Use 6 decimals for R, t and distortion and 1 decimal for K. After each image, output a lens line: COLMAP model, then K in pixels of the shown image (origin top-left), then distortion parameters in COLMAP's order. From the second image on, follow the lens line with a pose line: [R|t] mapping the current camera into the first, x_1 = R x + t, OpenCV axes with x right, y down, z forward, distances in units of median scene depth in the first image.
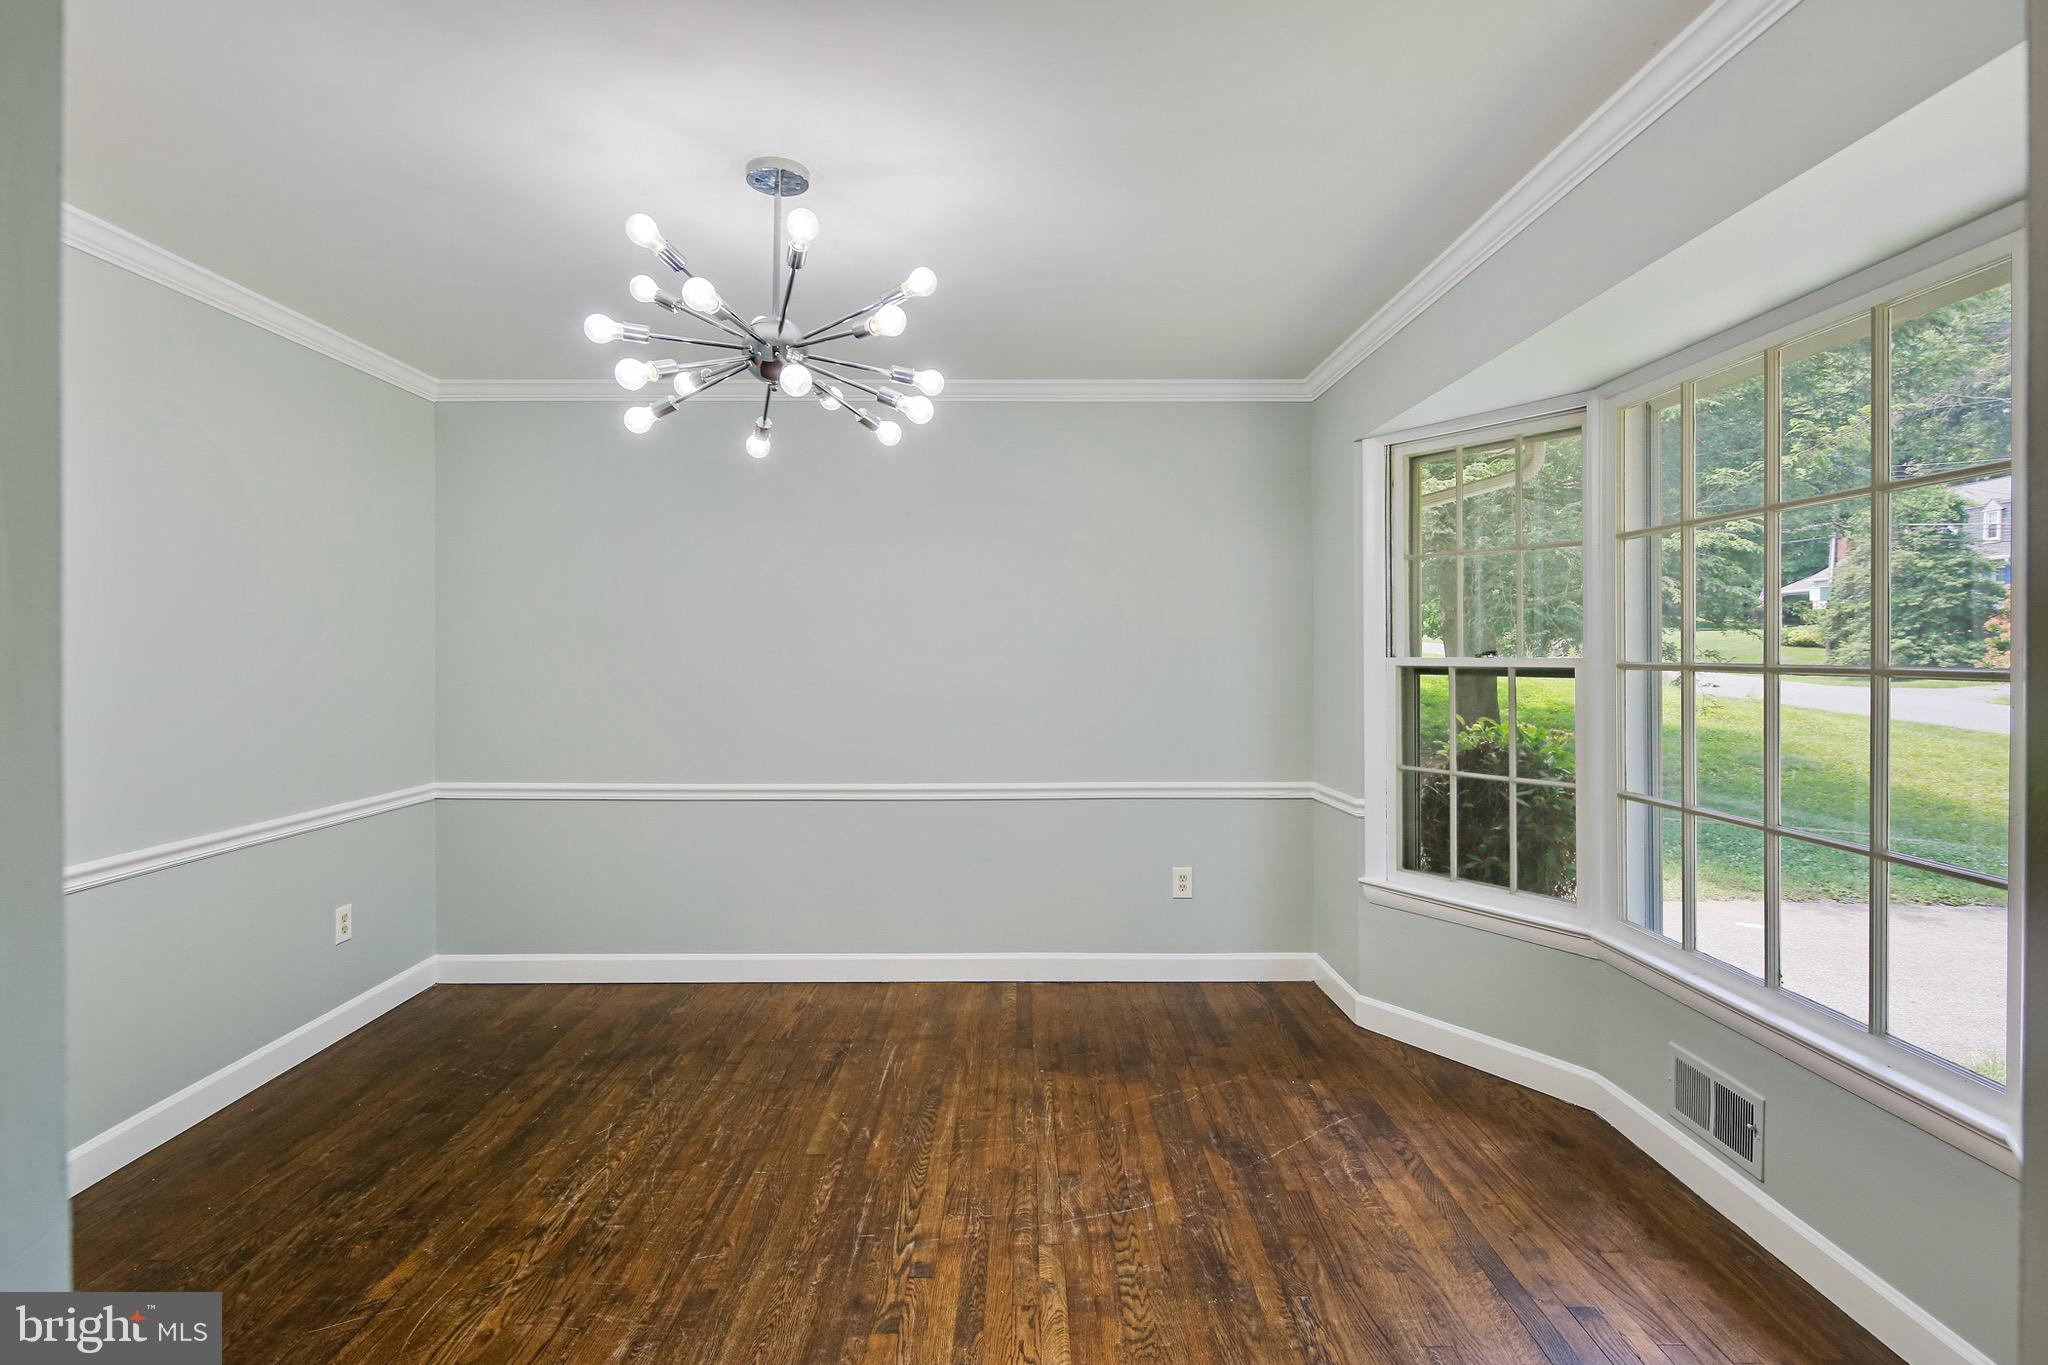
lens RADIAL K [[993.5, 0, 1013.1], [0, 993.5, 662.6], [0, 0, 1]] dist [0.006327, -0.004663]
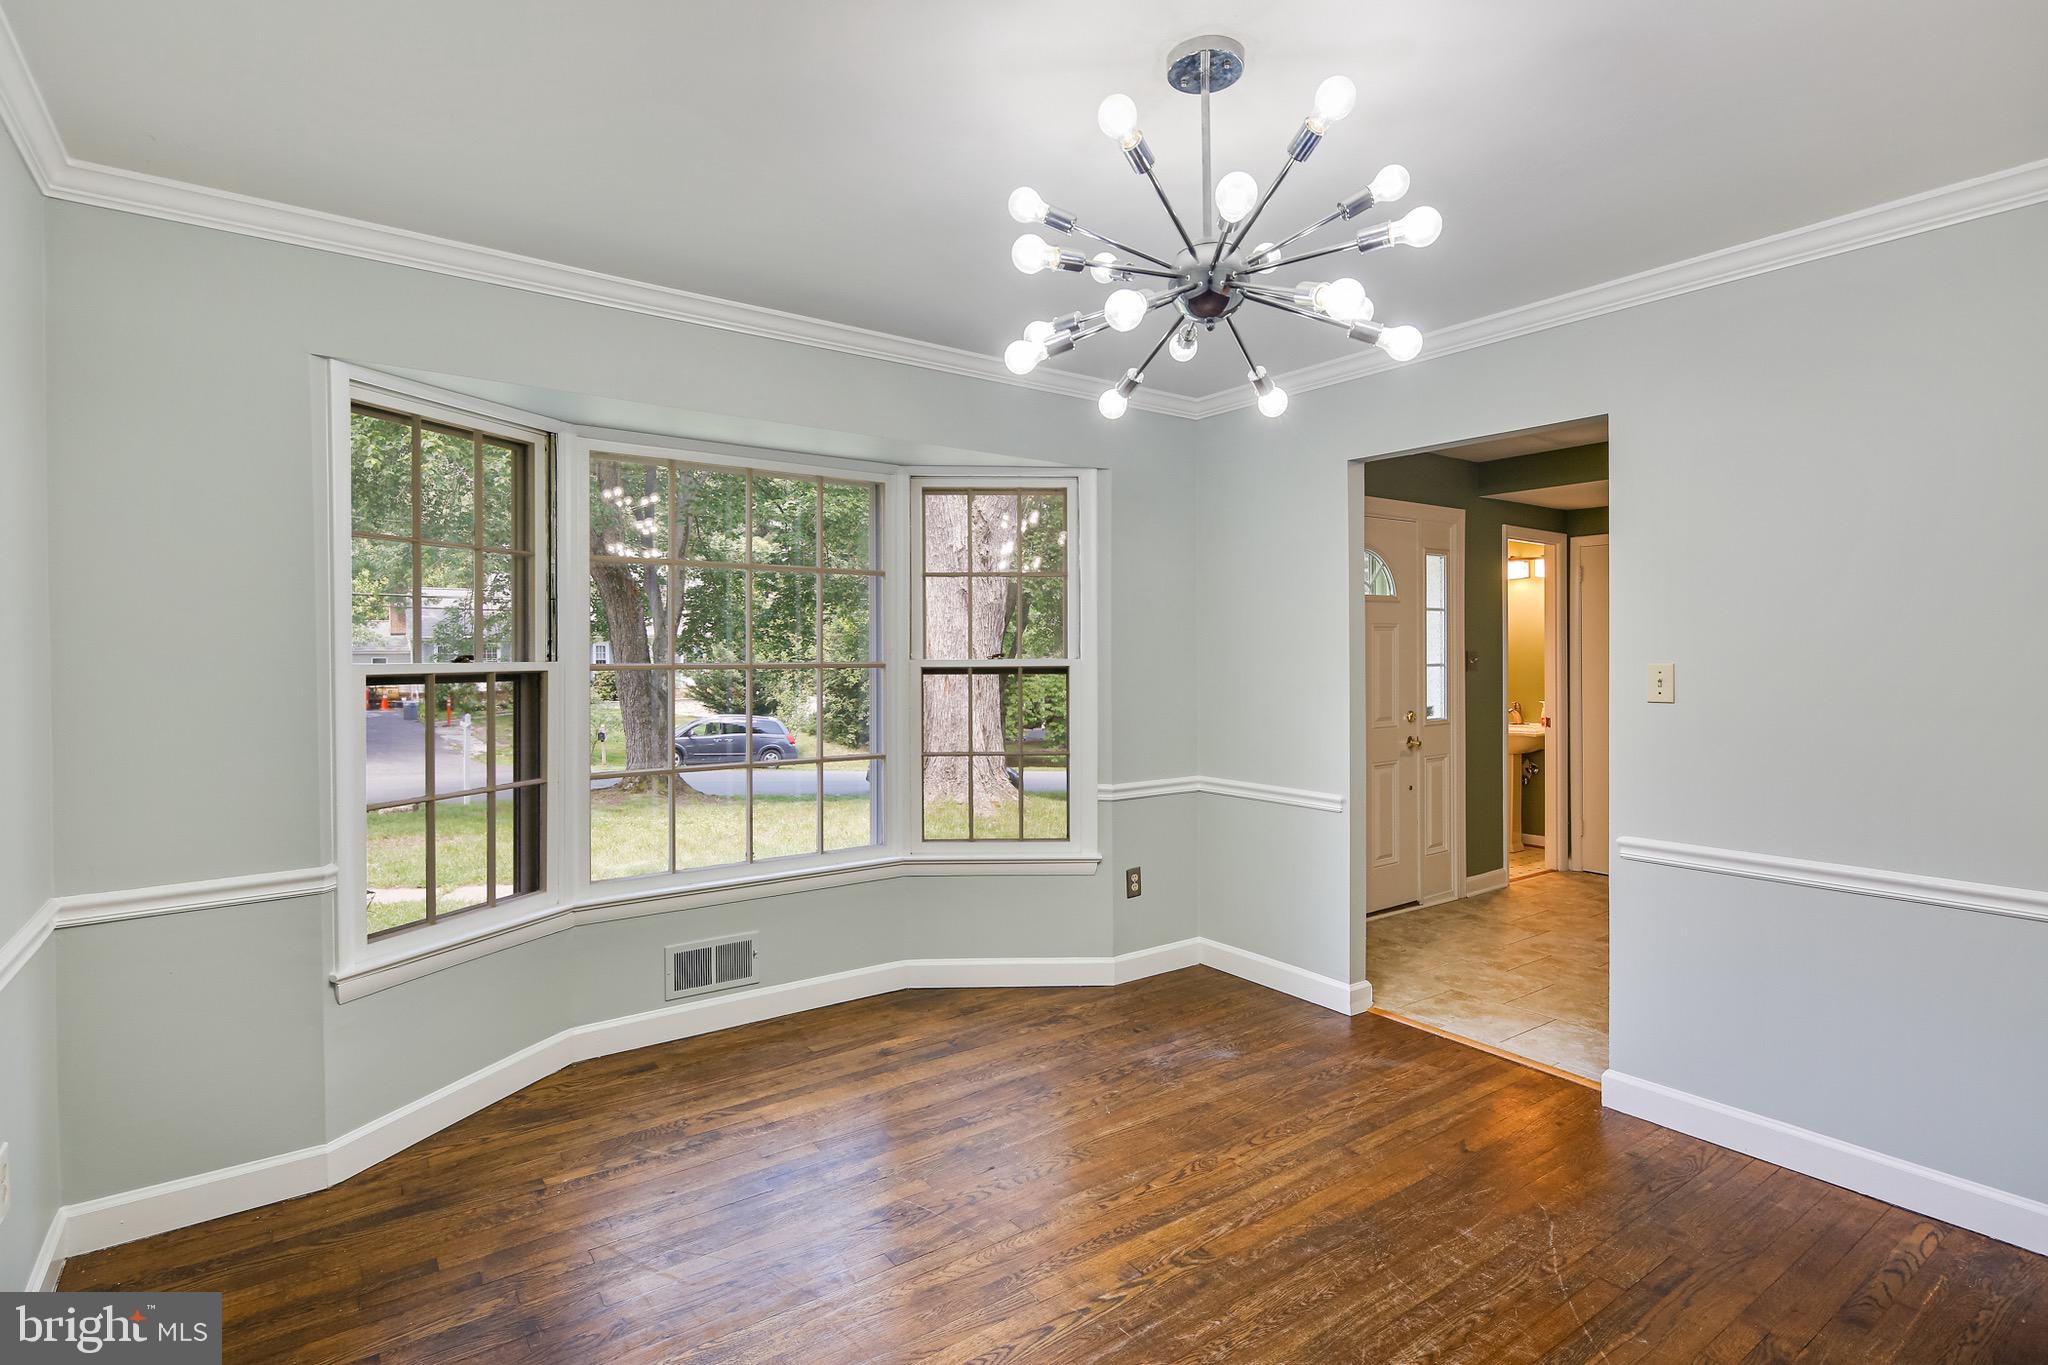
lens RADIAL K [[993.5, 0, 1010.6], [0, 993.5, 670.2], [0, 0, 1]] dist [0.006327, -0.004663]
pose [[-0.583315, -0.010271, 0.812181, -0.795163], [0.010758, 0.999735, 0.020369, -0.016542], [-0.812175, 0.020619, -0.583049, 1.596114]]
